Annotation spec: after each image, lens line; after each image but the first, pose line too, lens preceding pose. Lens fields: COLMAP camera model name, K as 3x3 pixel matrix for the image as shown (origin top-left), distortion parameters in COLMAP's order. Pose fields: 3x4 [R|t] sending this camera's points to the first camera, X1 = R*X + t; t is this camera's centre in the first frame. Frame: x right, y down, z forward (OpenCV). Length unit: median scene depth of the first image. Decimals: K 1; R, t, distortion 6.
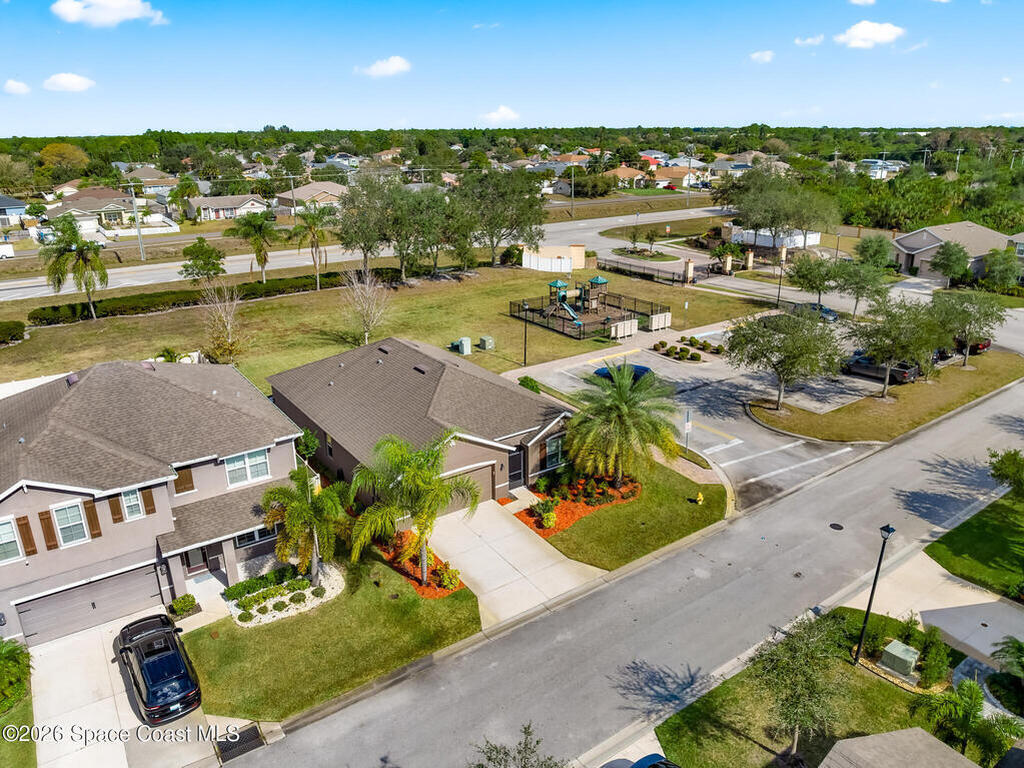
lens RADIAL K [[720.3, 0, 512.0], [0, 720.3, 384.0], [0, 0, 1]] dist [-0.004157, -0.116188]
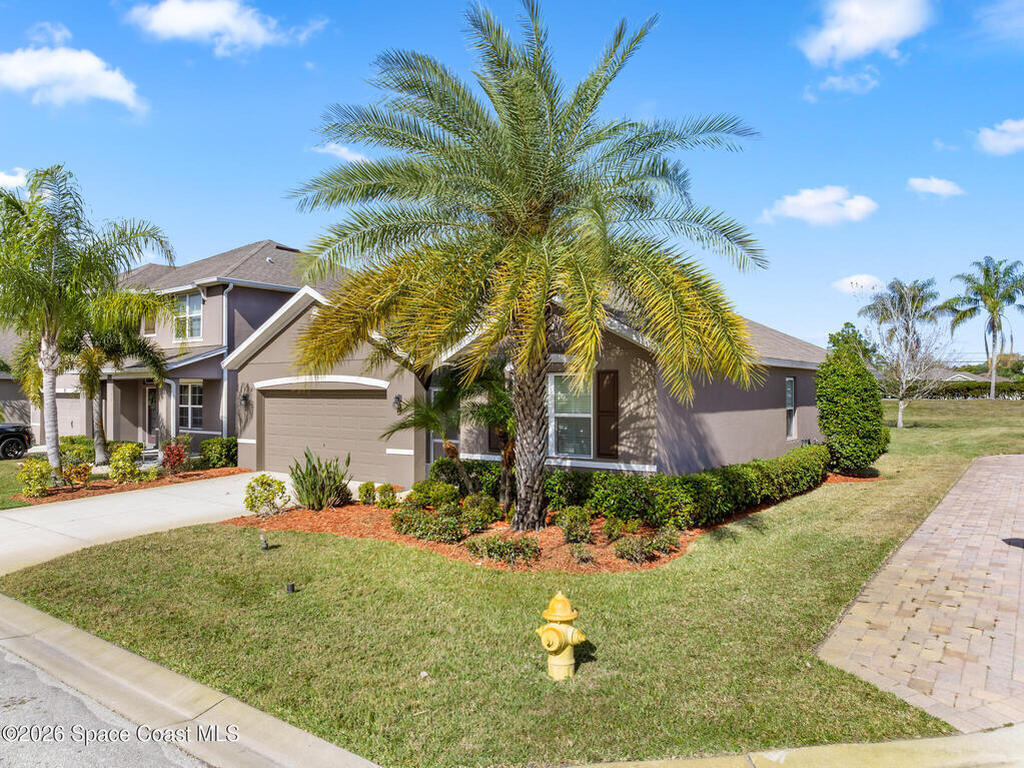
lens RADIAL K [[721.4, 0, 512.0], [0, 721.4, 384.0], [0, 0, 1]] dist [-0.041174, 0.000062]
pose [[0.313547, 0.000145, -0.949573, 0.407814], [-0.314840, 0.943450, -0.103815, 0.128426], [0.895859, 0.331515, 0.295862, 0.935669]]
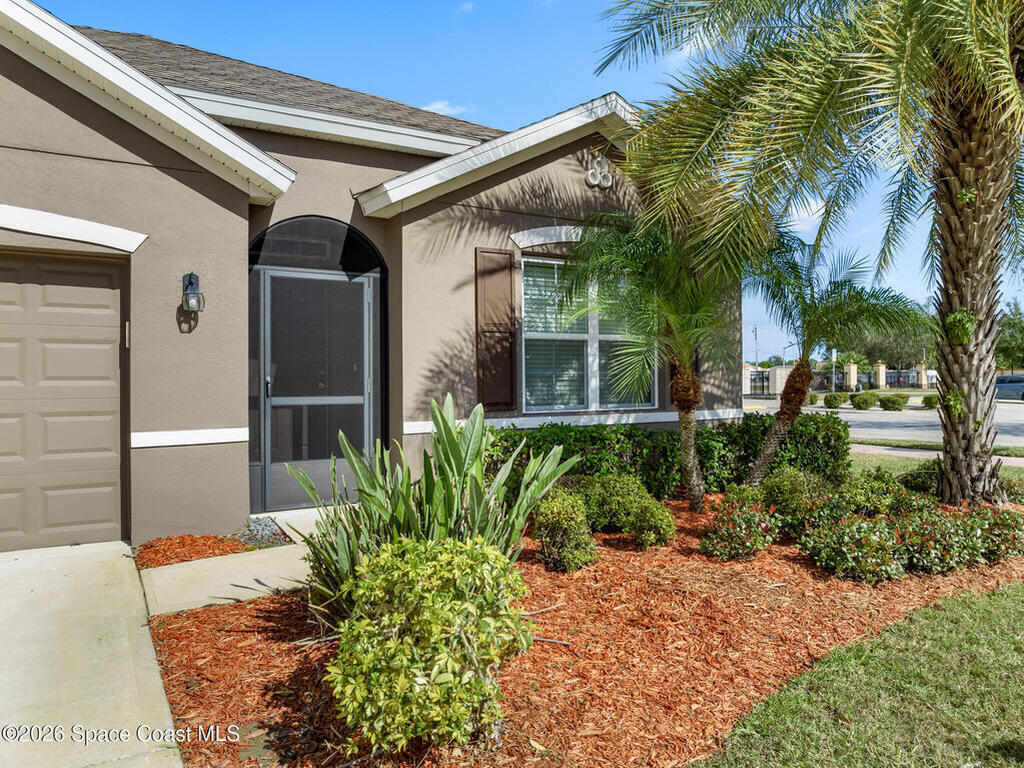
lens RADIAL K [[721.4, 0, 512.0], [0, 721.4, 384.0], [0, 0, 1]] dist [-0.041174, 0.000062]
pose [[0.997797, 0.004207, -0.066206, 0.061788], [-0.025619, 0.945002, -0.326059, 0.178929], [0.061193, 0.327037, 0.943028, 0.875971]]
